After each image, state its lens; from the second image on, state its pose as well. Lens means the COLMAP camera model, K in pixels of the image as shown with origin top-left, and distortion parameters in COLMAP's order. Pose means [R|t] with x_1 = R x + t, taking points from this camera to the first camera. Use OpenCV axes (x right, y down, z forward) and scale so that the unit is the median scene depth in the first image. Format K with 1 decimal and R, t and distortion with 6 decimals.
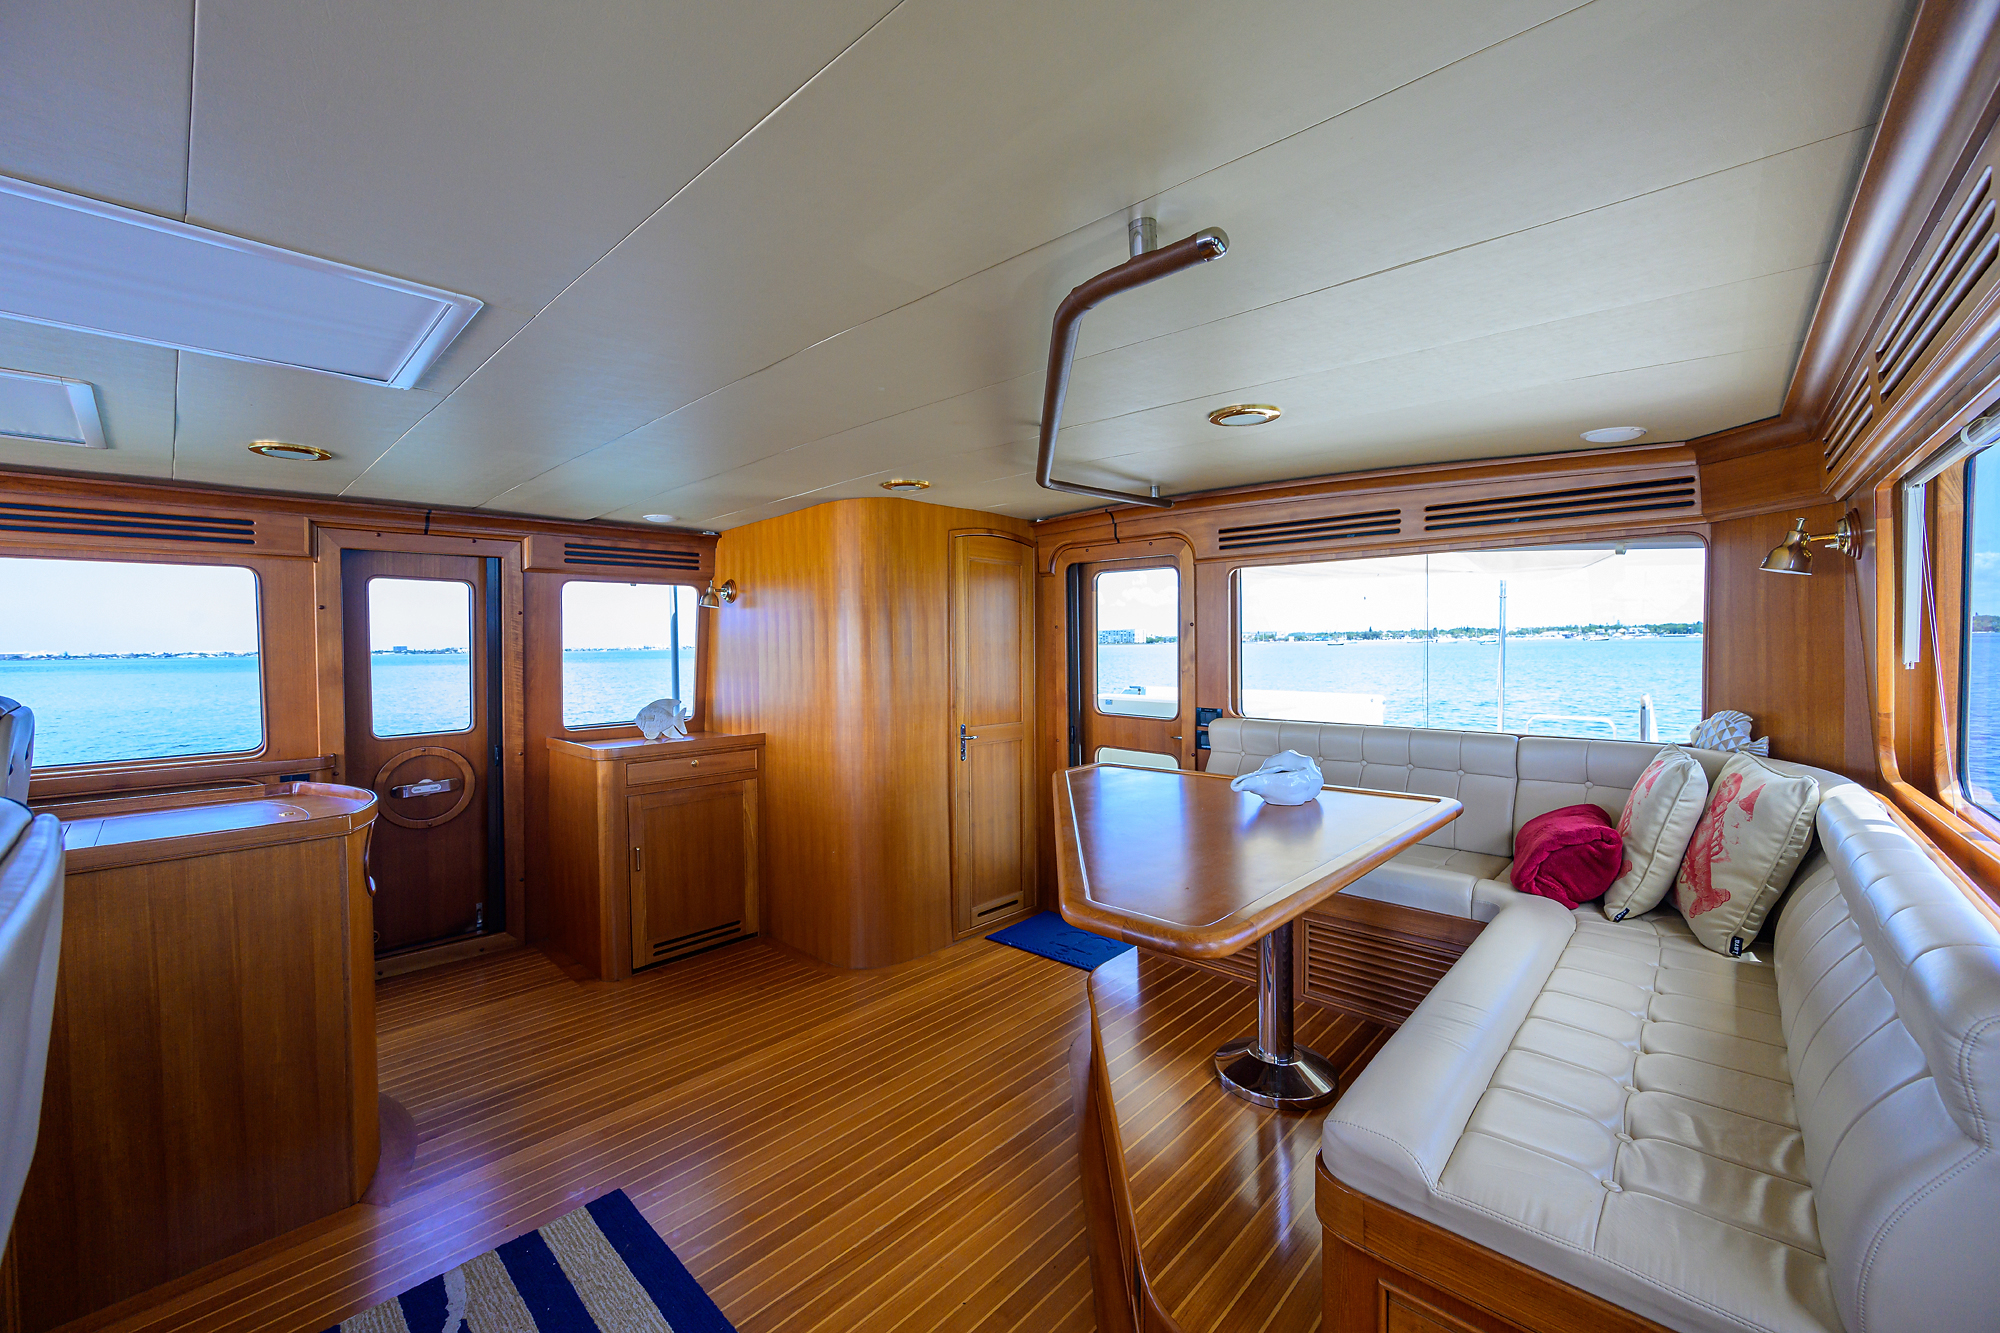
lens RADIAL K [[783.1, 0, 1002.7], [0, 783.1, 664.9], [0, 0, 1]] dist [-0.000288, 0.000325]
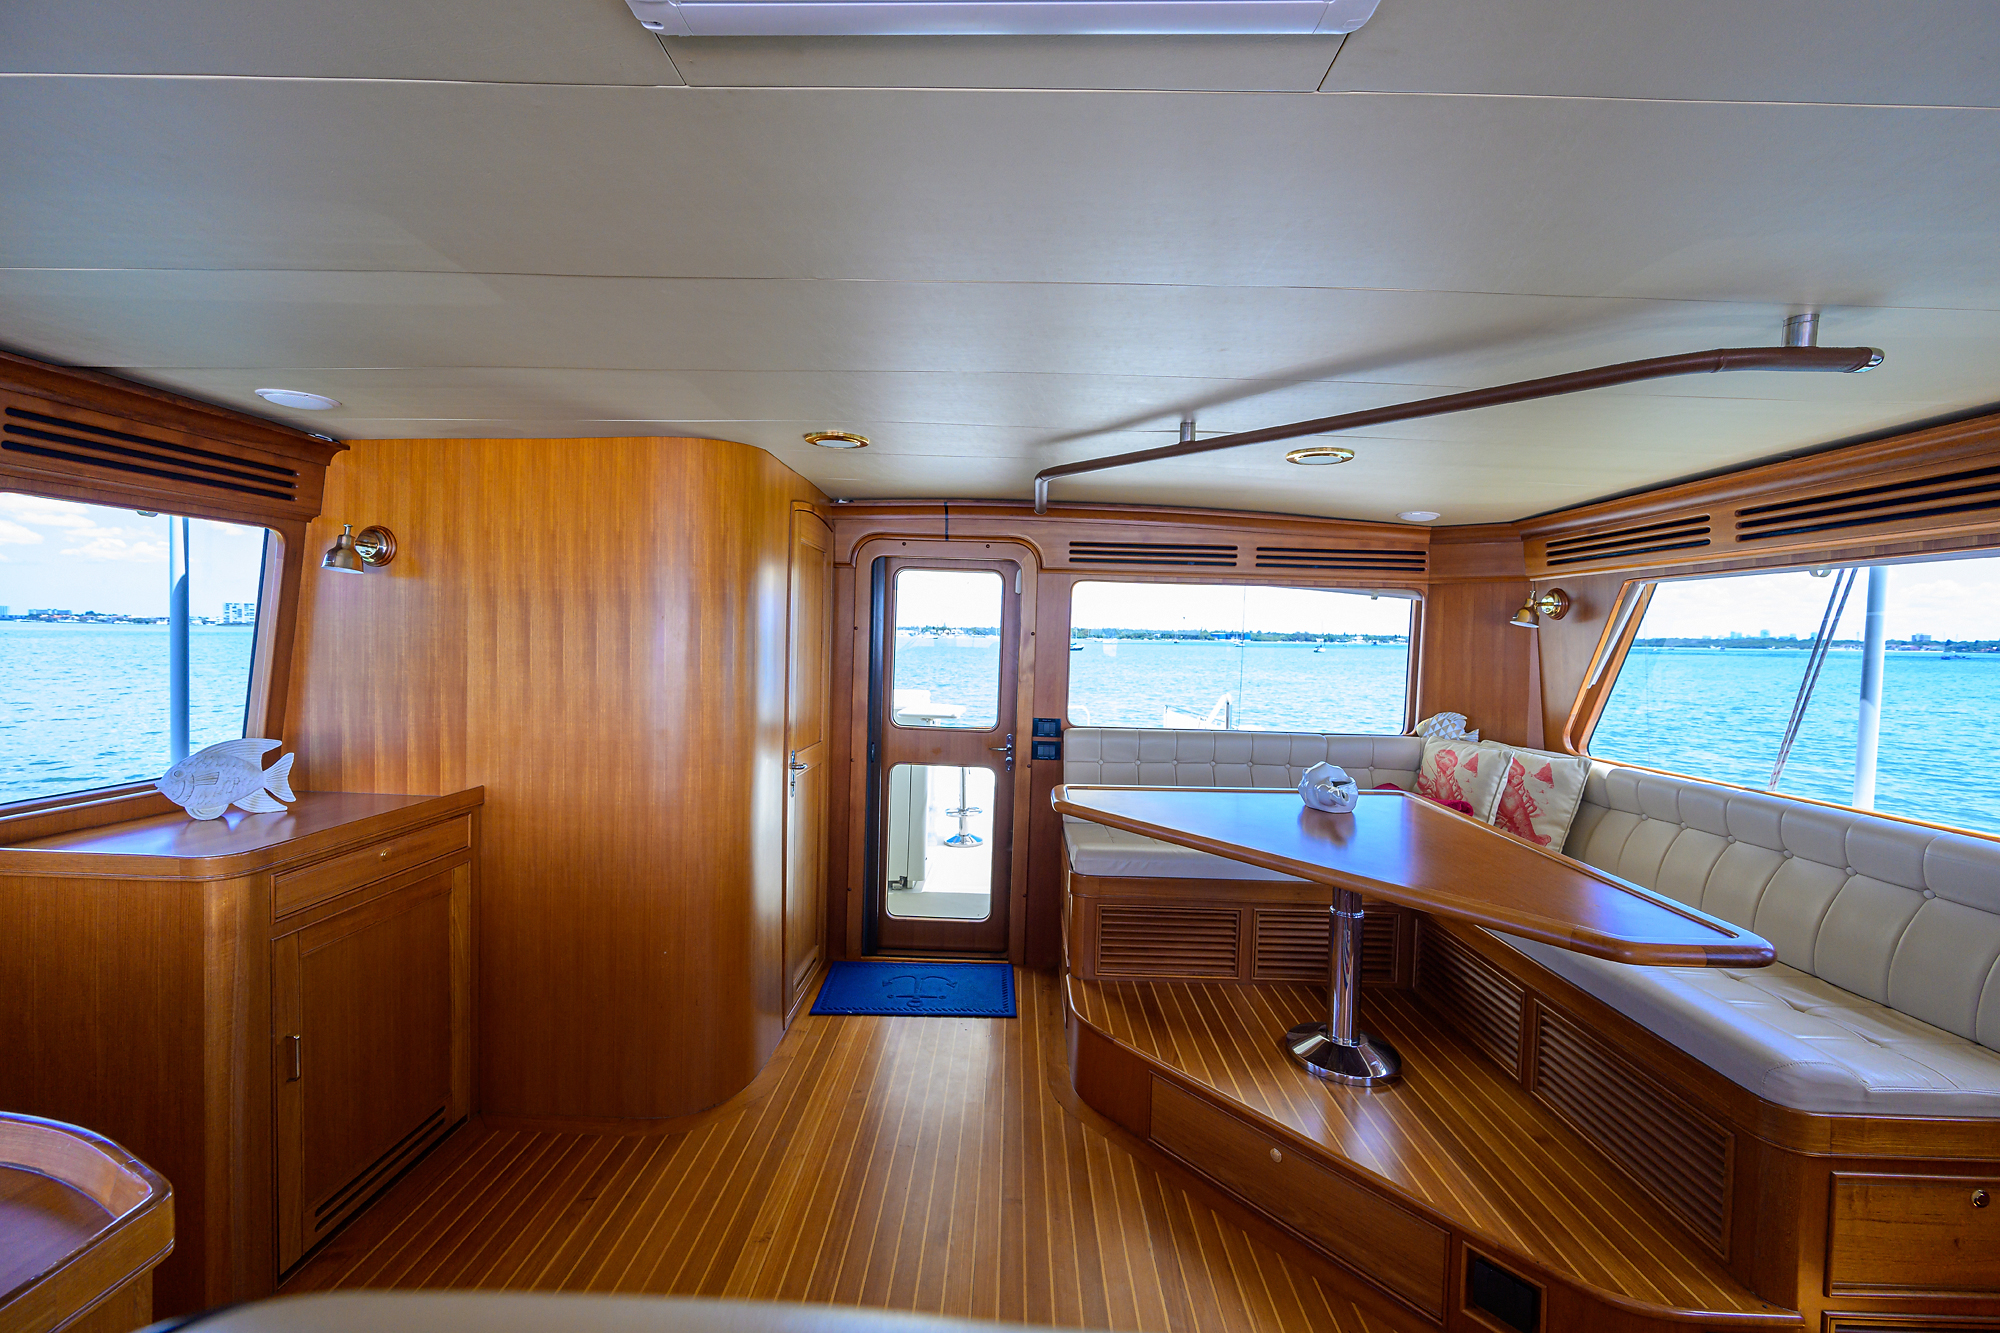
lens RADIAL K [[783.1, 0, 997.9], [0, 783.1, 663.2], [0, 0, 1]] dist [-0.000288, 0.000325]
pose [[0.742910, 0.007001, 0.669354, -0.448824], [-0.014198, 0.999885, 0.005301, -0.019523], [-0.669240, -0.013442, 0.742924, 0.298323]]
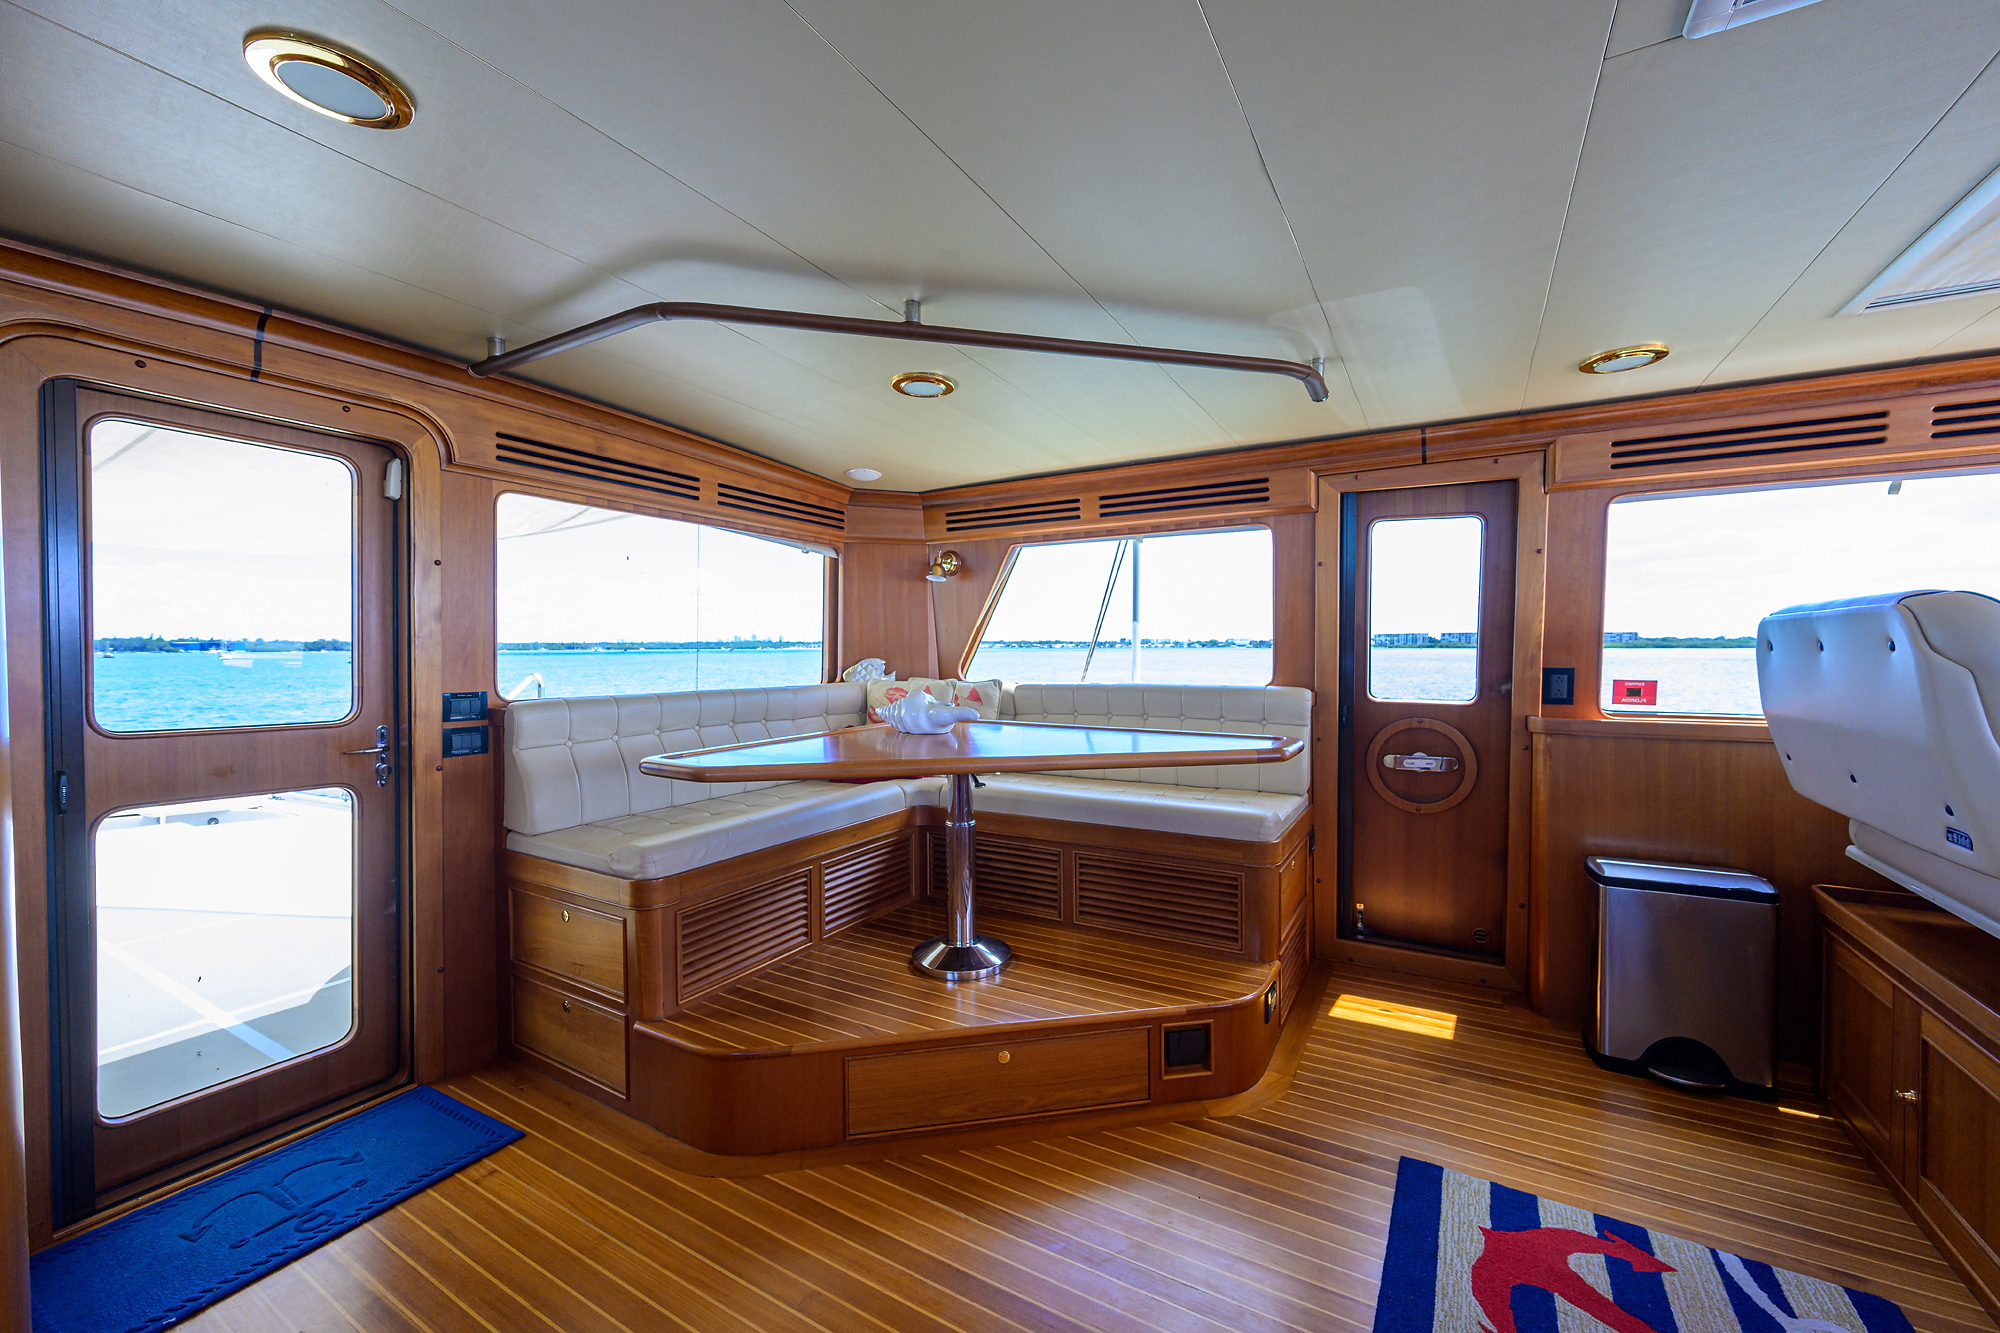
lens RADIAL K [[783.1, 0, 998.5], [0, 783.1, 669.9], [0, 0, 1]] dist [-0.000288, 0.000325]
pose [[-0.216902, -0.010387, 0.976138, -0.479097], [0.034892, 0.999222, 0.018386, 0.039272], [-0.975570, 0.038047, -0.216370, 0.696526]]
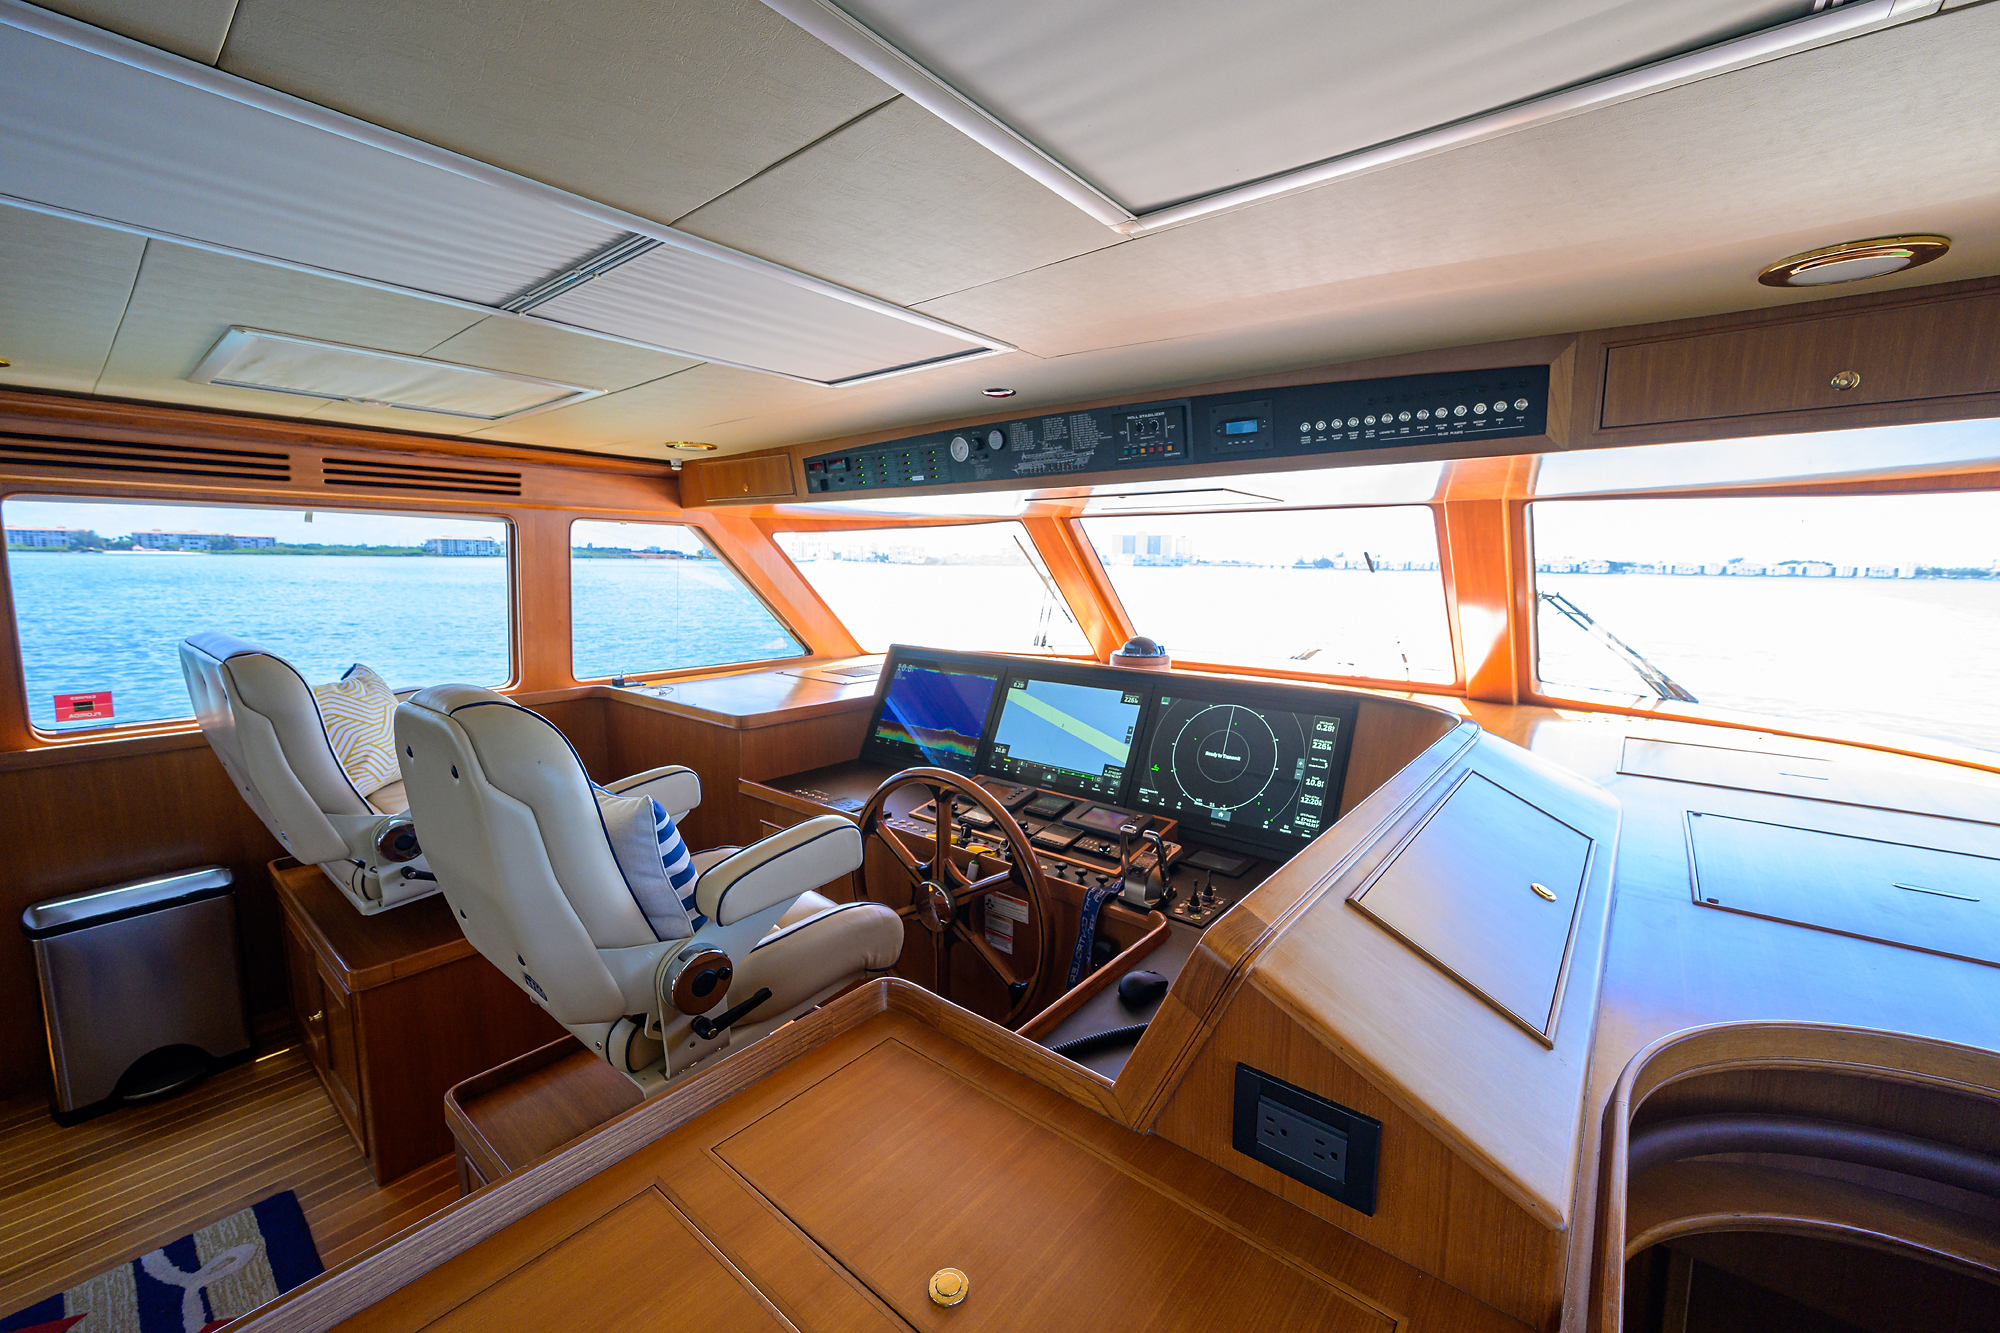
lens RADIAL K [[783.1, 0, 1006.8], [0, 783.1, 661.5], [0, 0, 1]] dist [-0.000288, 0.000325]
pose [[-0.997438, 0.012569, -0.070423, -0.644227], [0.001431, 0.987753, 0.156019, -0.049646], [0.071522, 0.155519, -0.985240, 0.675327]]
